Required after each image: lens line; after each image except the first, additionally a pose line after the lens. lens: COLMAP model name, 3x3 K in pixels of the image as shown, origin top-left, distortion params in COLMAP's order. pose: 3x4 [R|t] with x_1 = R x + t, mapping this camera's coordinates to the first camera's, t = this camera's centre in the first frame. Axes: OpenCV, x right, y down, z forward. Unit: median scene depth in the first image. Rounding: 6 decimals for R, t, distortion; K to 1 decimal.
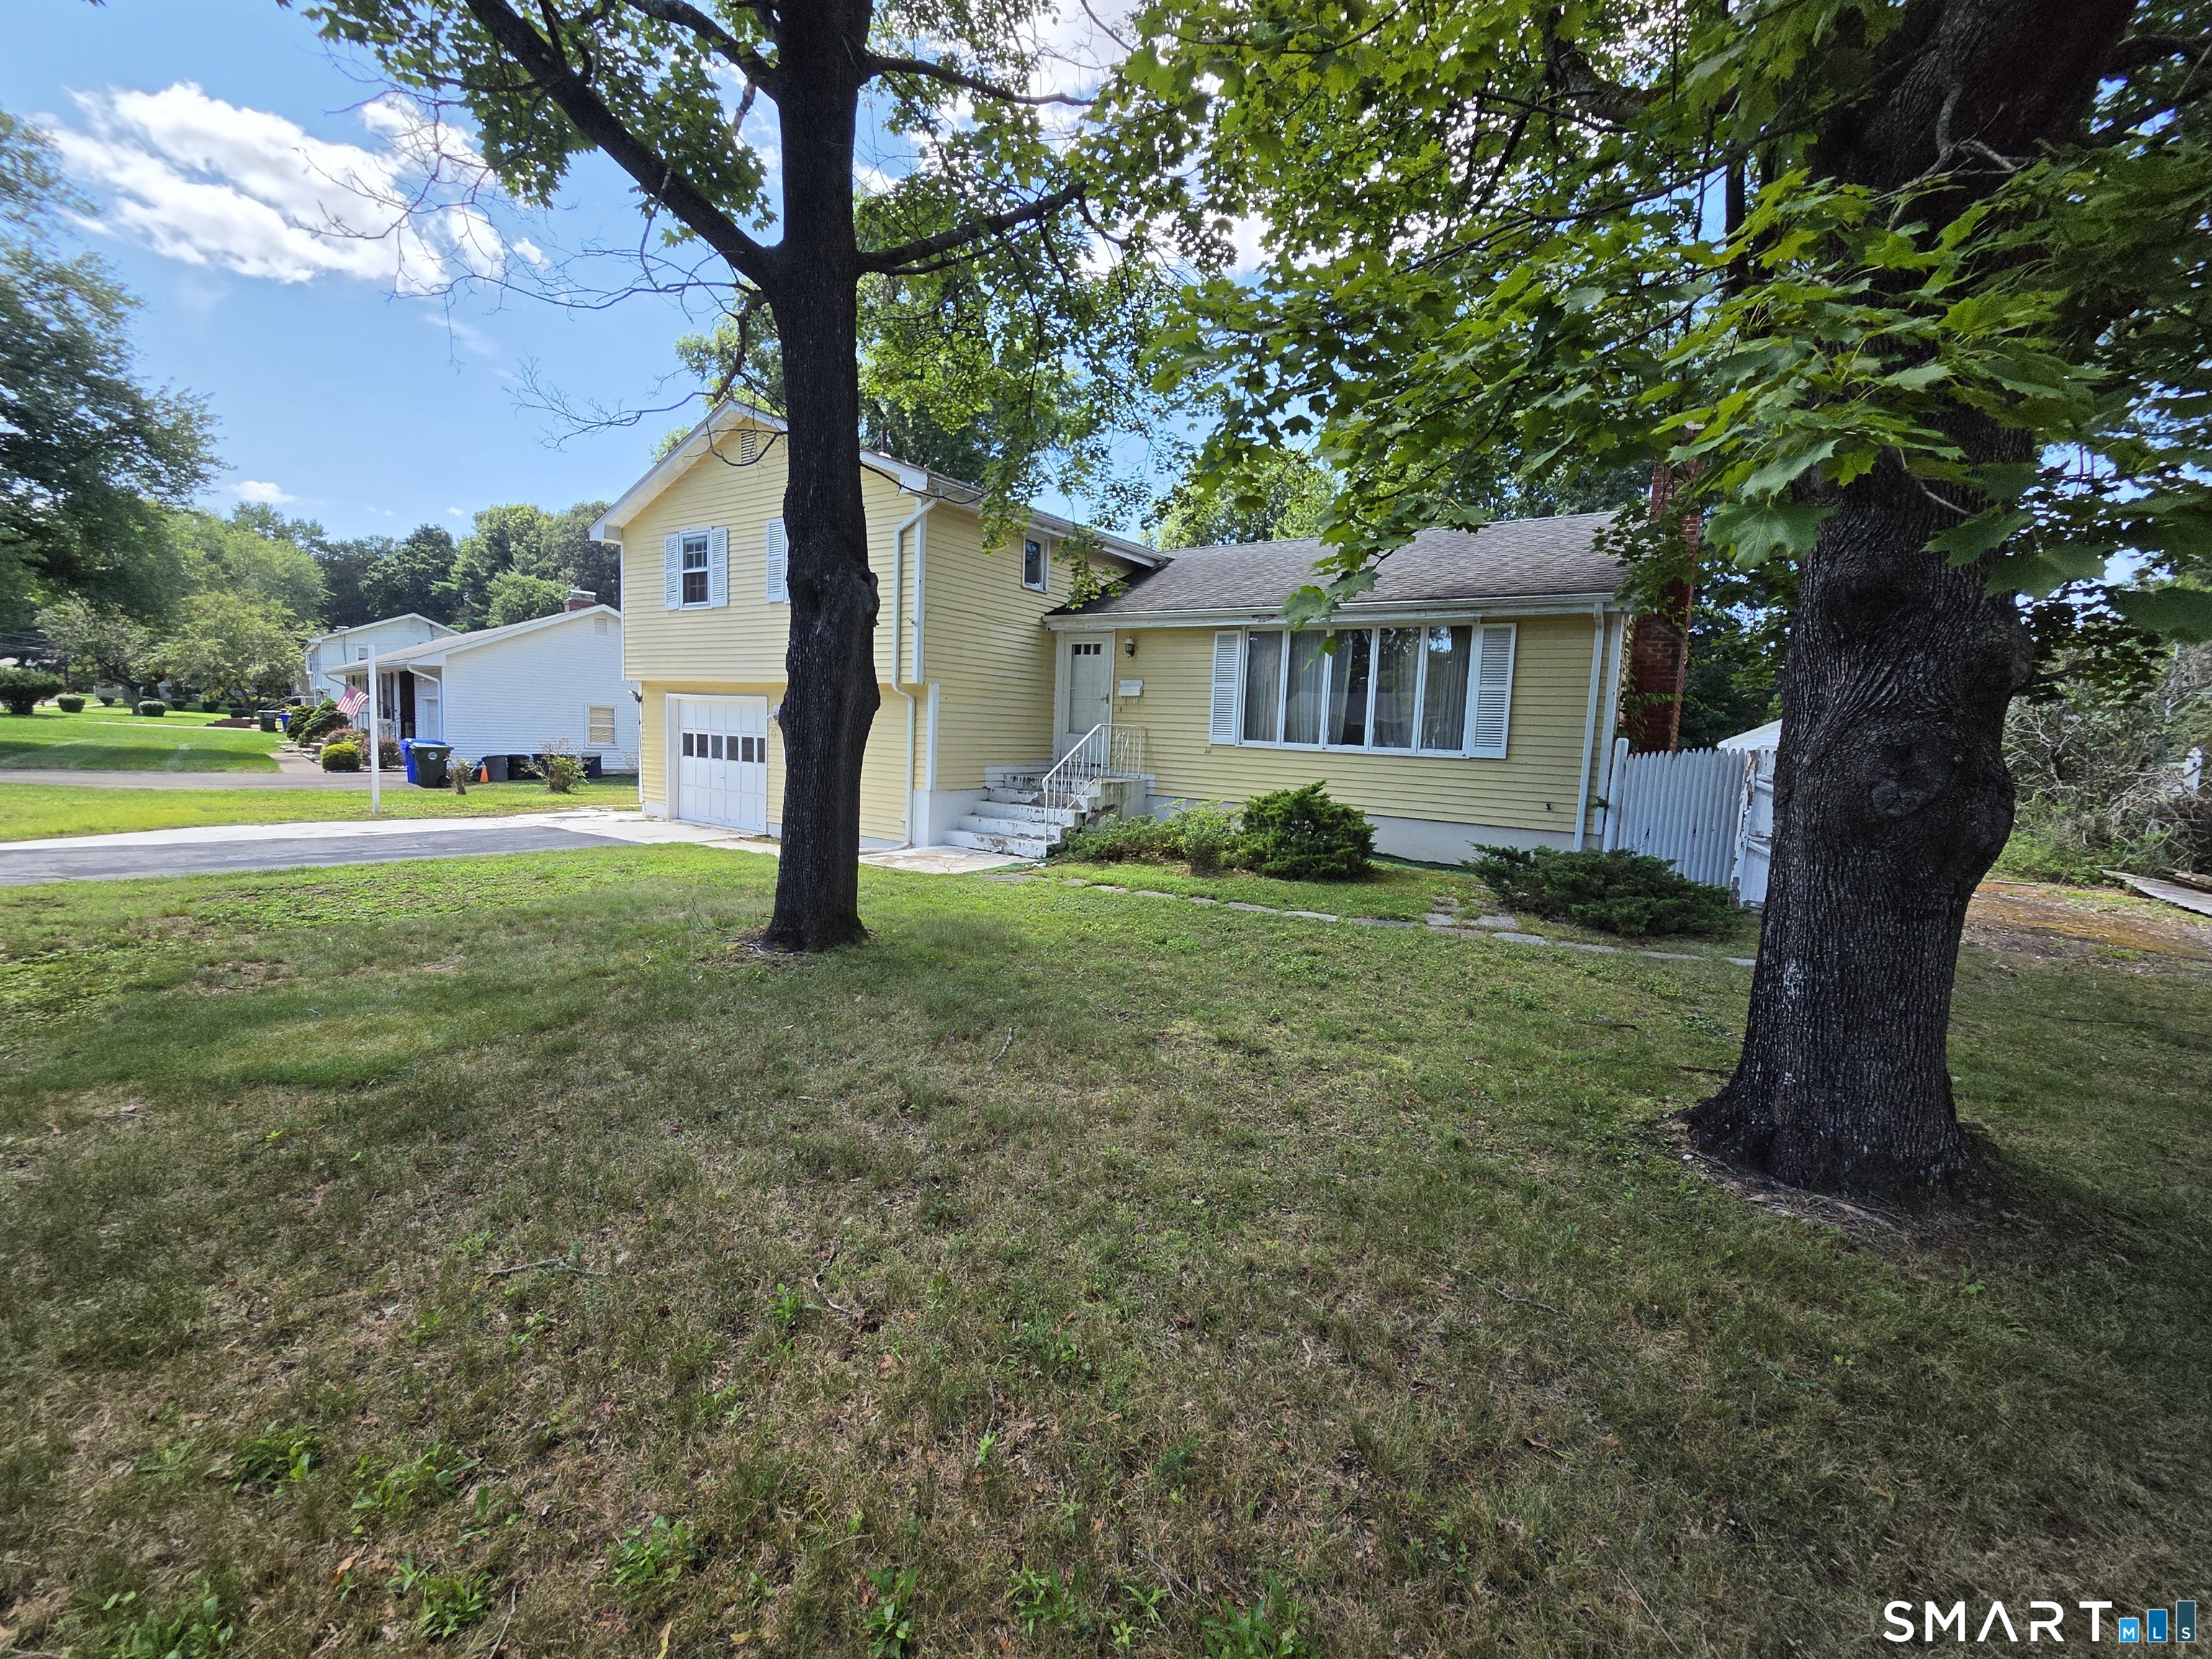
lens RADIAL K [[915.9, 0, 1105.1], [0, 915.9, 830.9], [0, 0, 1]] dist [0.000173, 0.000048]
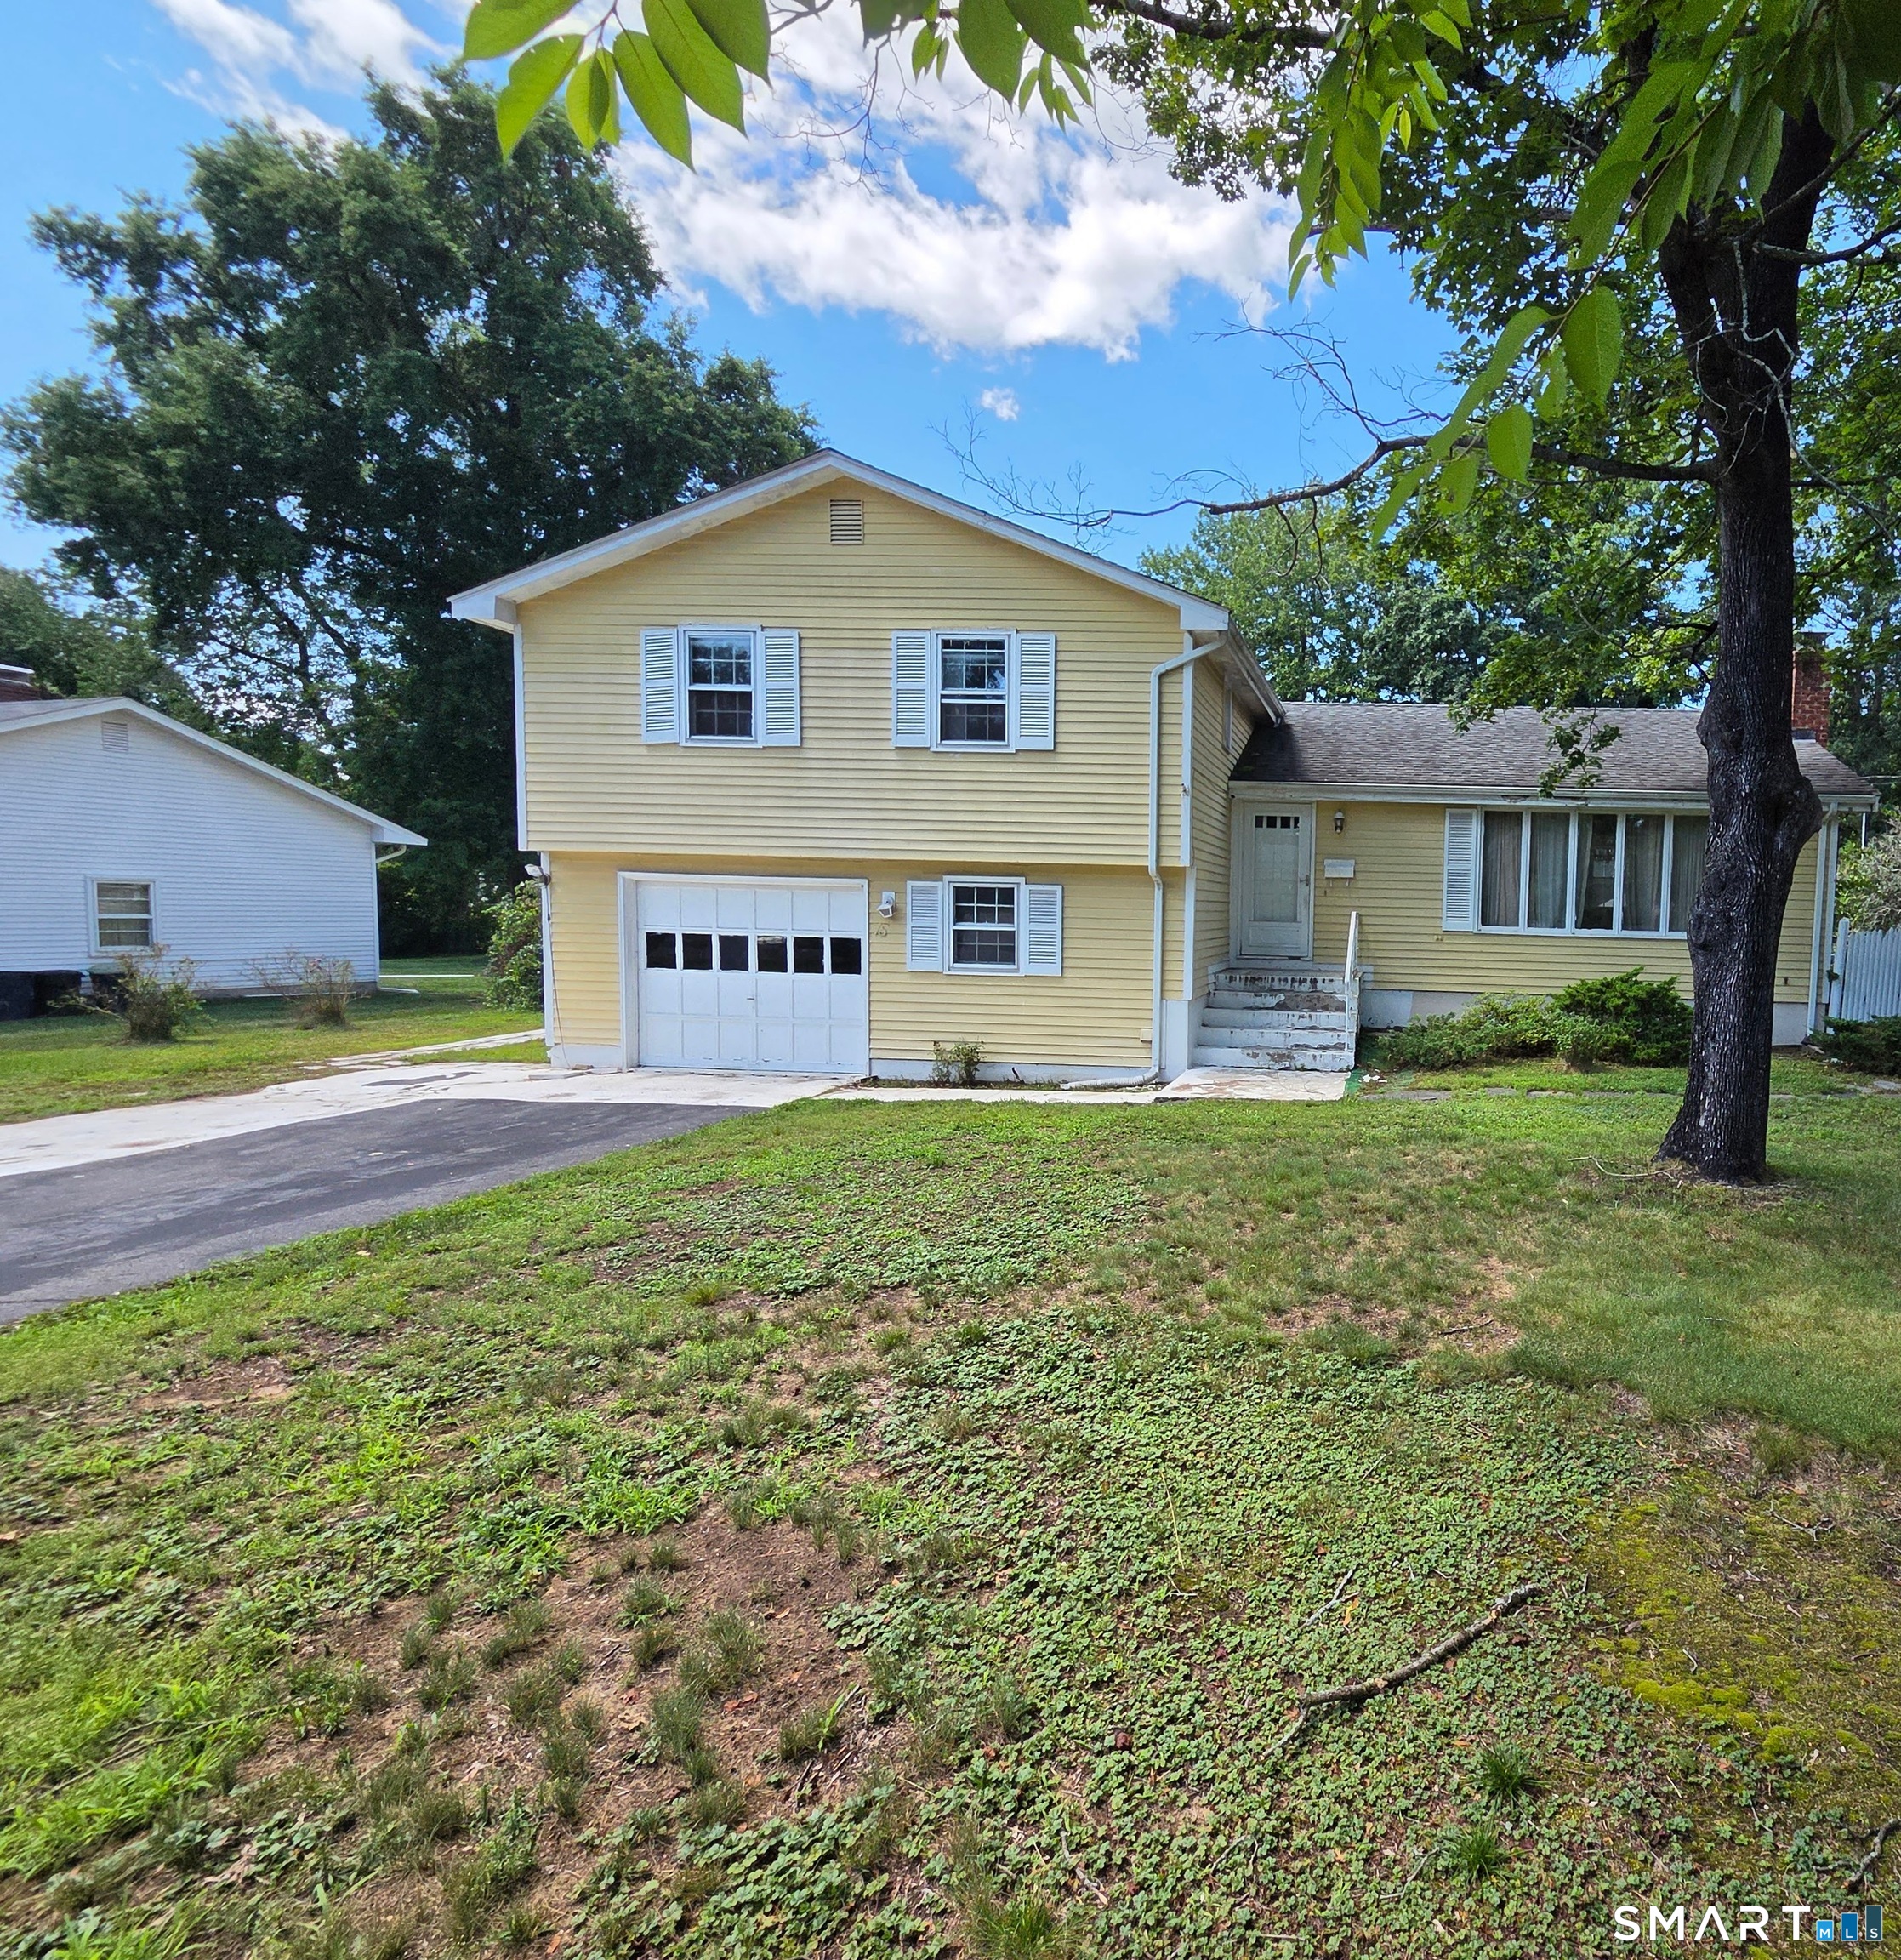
lens RADIAL K [[1257.1, 0, 951.7], [0, 1257.1, 988.6], [0, 0, 1]] dist [-0.000057, -0.002117]
pose [[0.851022, -0.058062, 0.521909, -0.925400], [0.067480, 0.997720, 0.000963, -0.068425], [-0.520775, 0.034399, 0.853000, 0.174808]]
